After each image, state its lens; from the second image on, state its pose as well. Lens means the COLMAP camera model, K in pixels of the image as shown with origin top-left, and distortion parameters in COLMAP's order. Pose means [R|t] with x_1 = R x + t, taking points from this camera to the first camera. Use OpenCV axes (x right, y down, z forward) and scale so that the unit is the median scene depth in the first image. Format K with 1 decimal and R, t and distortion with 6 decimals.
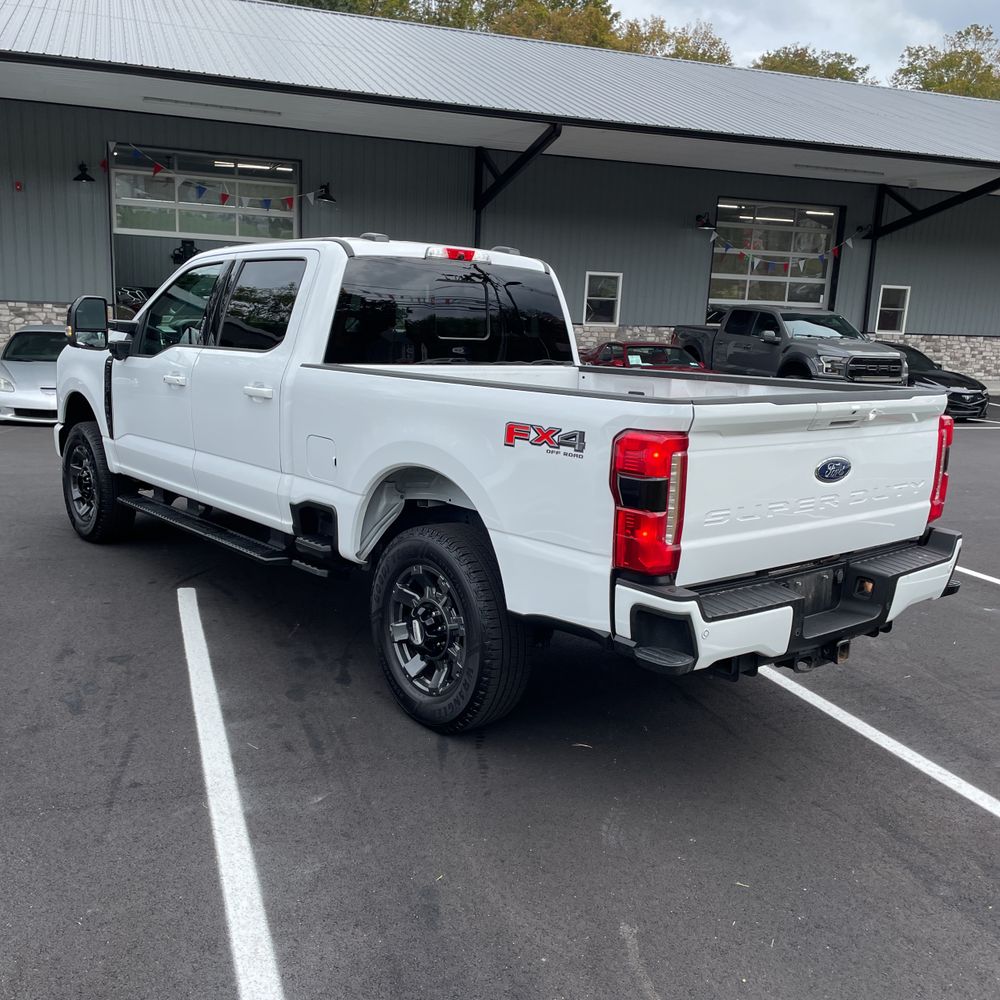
lens RADIAL K [[1006.1, 0, 500.0], [0, 1006.1, 500.0], [0, 0, 1]] dist [0.094939, -0.123958]
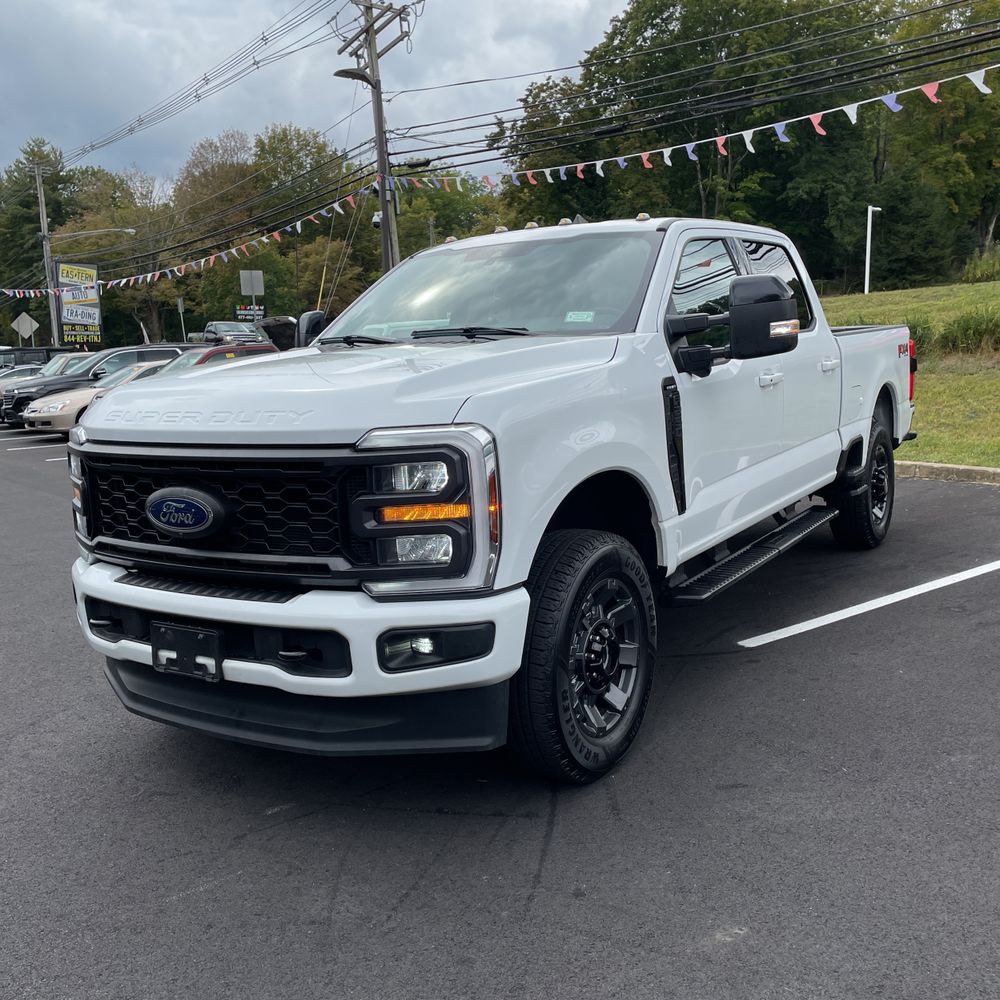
lens RADIAL K [[1040.1, 0, 500.0], [0, 1040.1, 500.0], [0, 0, 1]] dist [0.091716, -0.107846]
pose [[-0.312156, -0.166325, 0.935358, -1.209267], [0.207110, 0.948961, 0.237862, -0.309525], [-0.927181, 0.267972, -0.261777, 1.648294]]
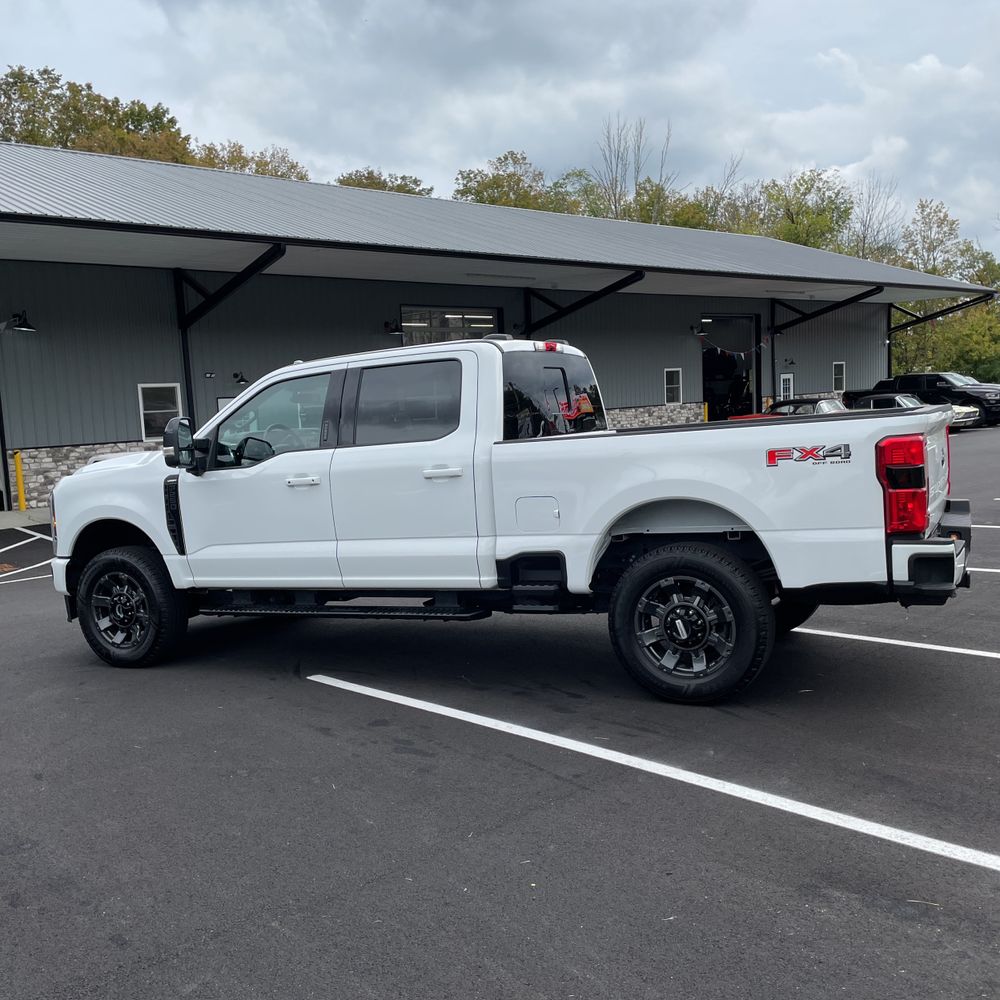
lens RADIAL K [[1007.6, 0, 509.4], [0, 1007.6, 506.9], [0, 0, 1]] dist [0.108565, -0.151177]
pose [[0.911579, -0.136003, 0.387978, -0.618369], [0.173116, 0.982936, -0.062187, 0.017489], [-0.372900, 0.123853, 0.919568, -0.092034]]
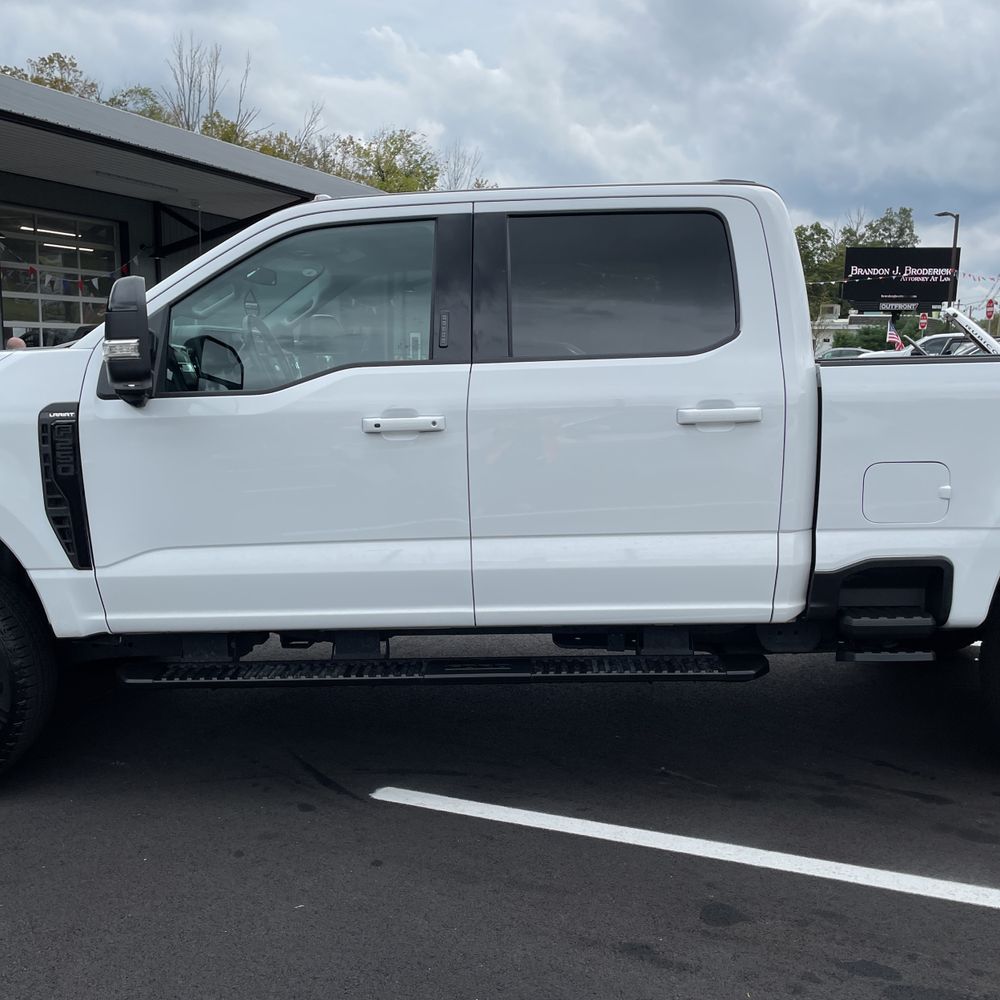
lens RADIAL K [[1009.4, 0, 511.6], [0, 1009.4, 501.5], [0, 0, 1]] dist [0.096982, -0.127319]
pose [[0.659047, -0.151070, 0.736774, -0.793696], [0.171568, 0.983988, 0.048291, -0.105650], [-0.732272, 0.094581, 0.674413, 0.666210]]
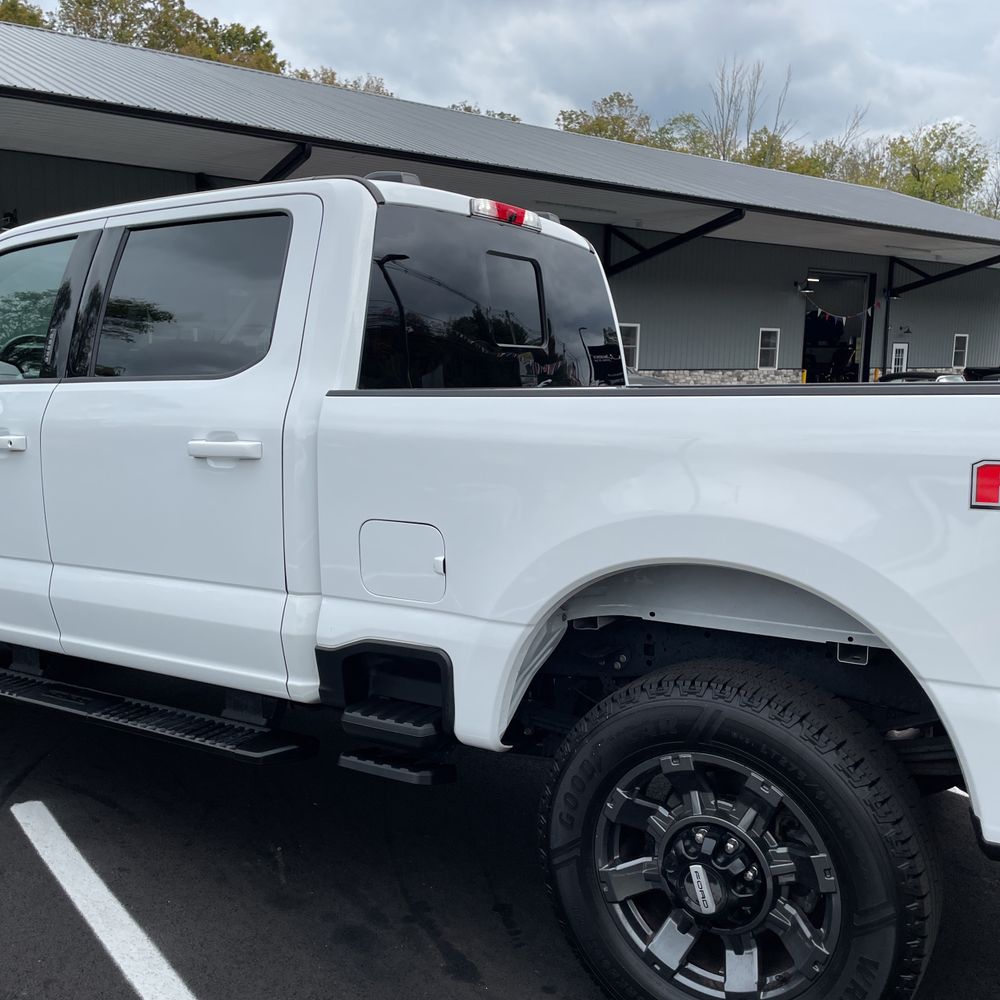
lens RADIAL K [[1009.2, 0, 506.4], [0, 1009.2, 496.9], [0, 0, 1]] dist [0.100185, -0.136988]
pose [[0.948849, -0.078057, 0.305930, -0.261332], [0.094594, 0.994729, -0.039583, -0.044761], [-0.301227, 0.066497, 0.951231, 0.430500]]
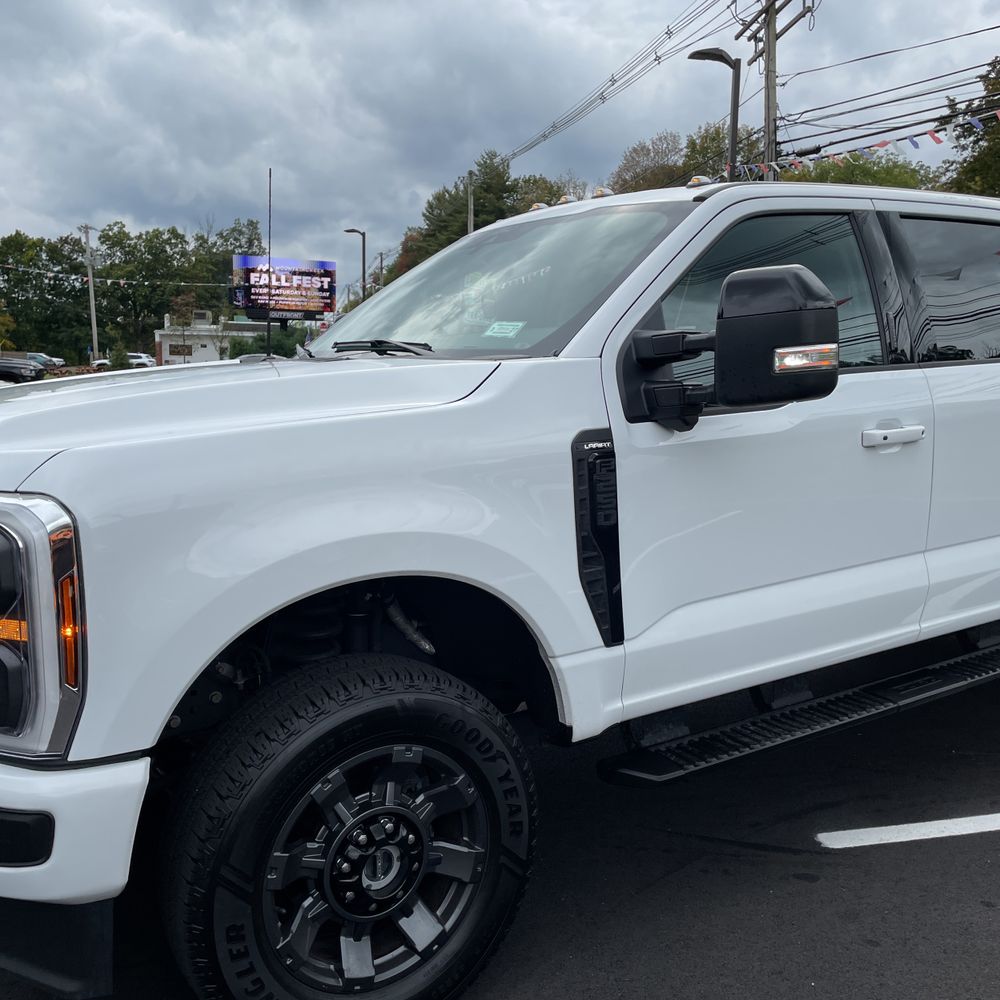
lens RADIAL K [[1009.4, 0, 511.6], [0, 1009.4, 501.5], [0, 0, 1]] dist [0.096982, -0.127319]
pose [[0.117488, -0.181422, 0.976362, -0.975769], [0.196547, 0.967971, 0.156212, -0.233452], [-0.973430, 0.173548, 0.149383, 1.272240]]
